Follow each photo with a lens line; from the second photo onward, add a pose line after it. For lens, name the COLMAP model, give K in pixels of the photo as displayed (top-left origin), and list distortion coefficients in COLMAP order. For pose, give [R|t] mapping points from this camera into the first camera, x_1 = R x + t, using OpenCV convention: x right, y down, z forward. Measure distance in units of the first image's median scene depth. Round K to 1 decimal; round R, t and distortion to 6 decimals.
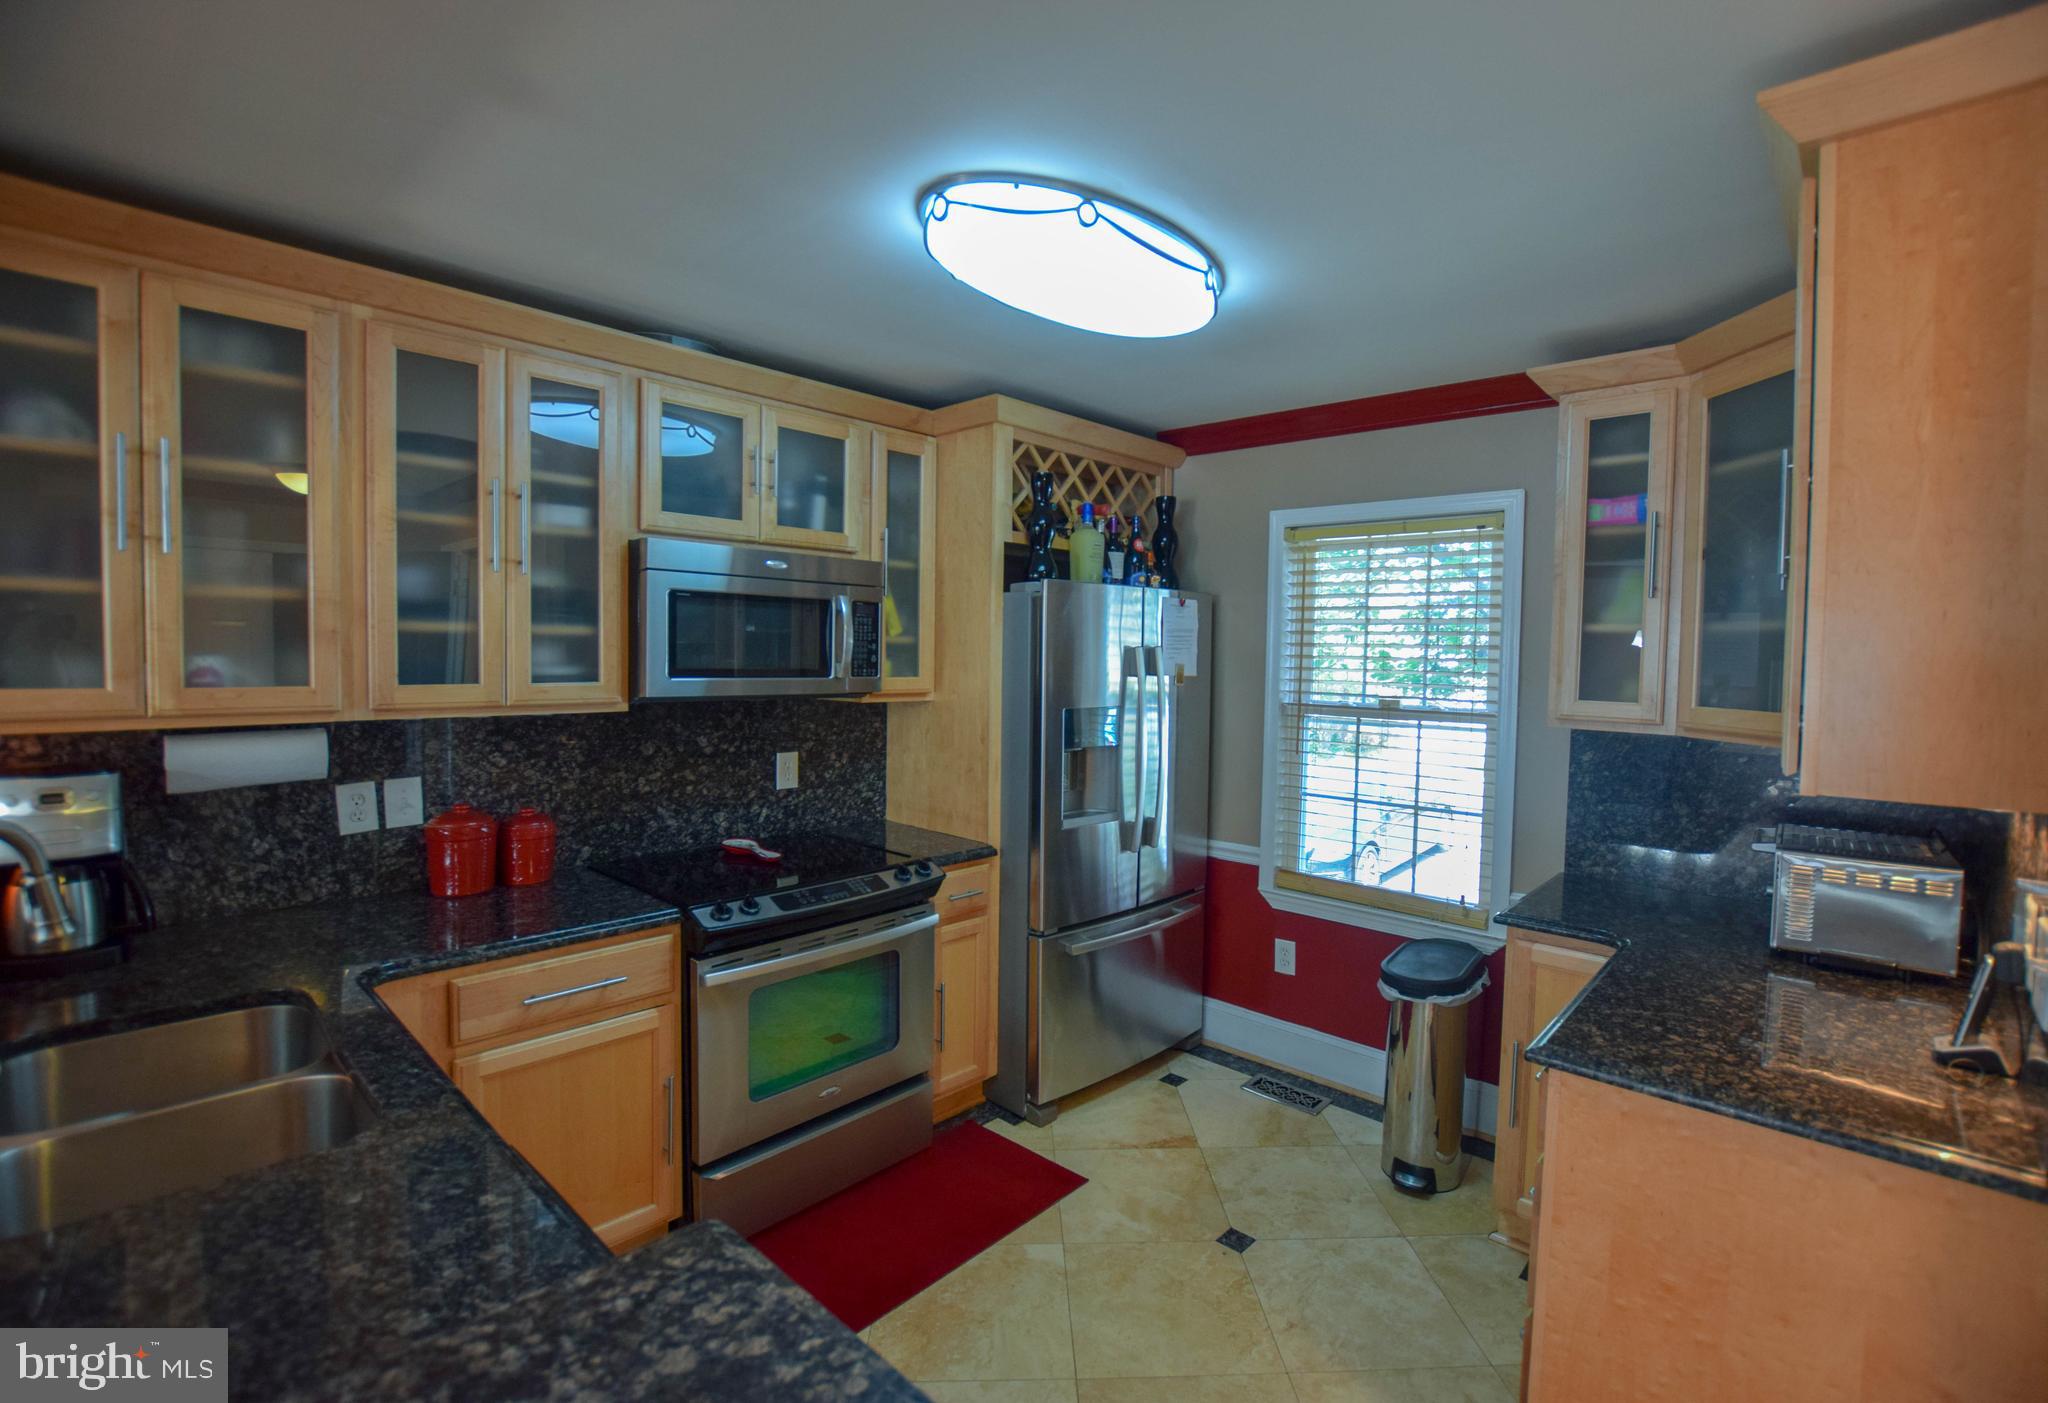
lens RADIAL K [[926.6, 0, 1048.6], [0, 926.6, 693.4], [0, 0, 1]] dist [-0.030155, 0.001906]
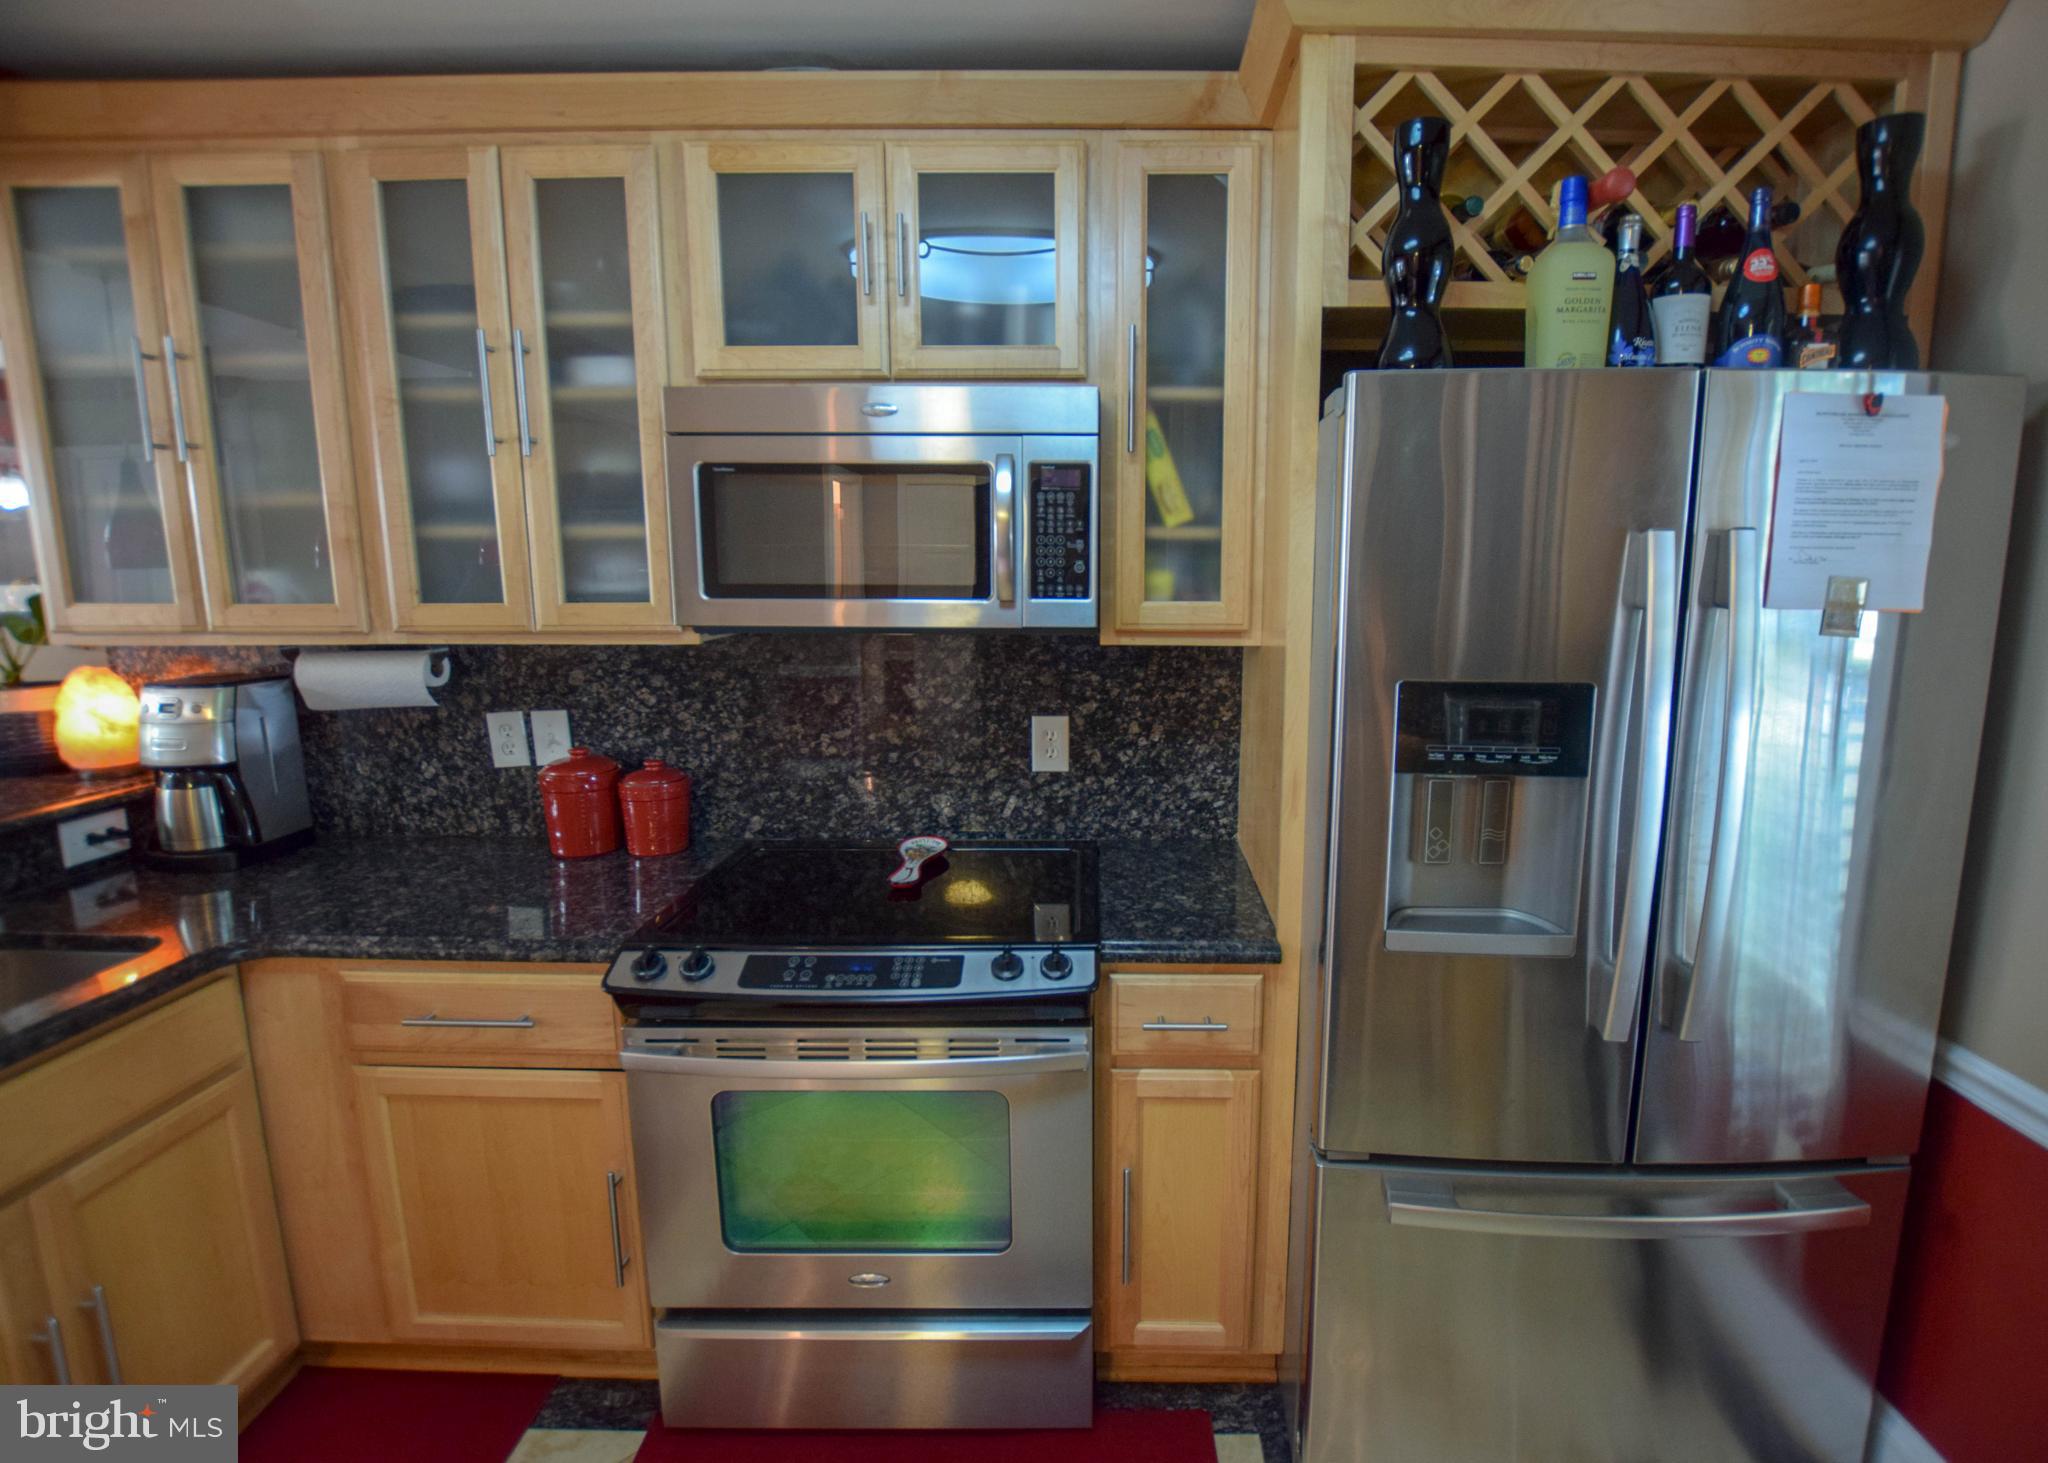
lens RADIAL K [[976.7, 0, 1095.2], [0, 976.7, 722.5], [0, 0, 1]] dist [-0.035875, 0.005215]
pose [[0.676644, 0.102433, -0.729151, 0.267038], [-0.025016, 0.992902, 0.116271, -0.013732], [0.735885, -0.060434, 0.674404, 0.630885]]
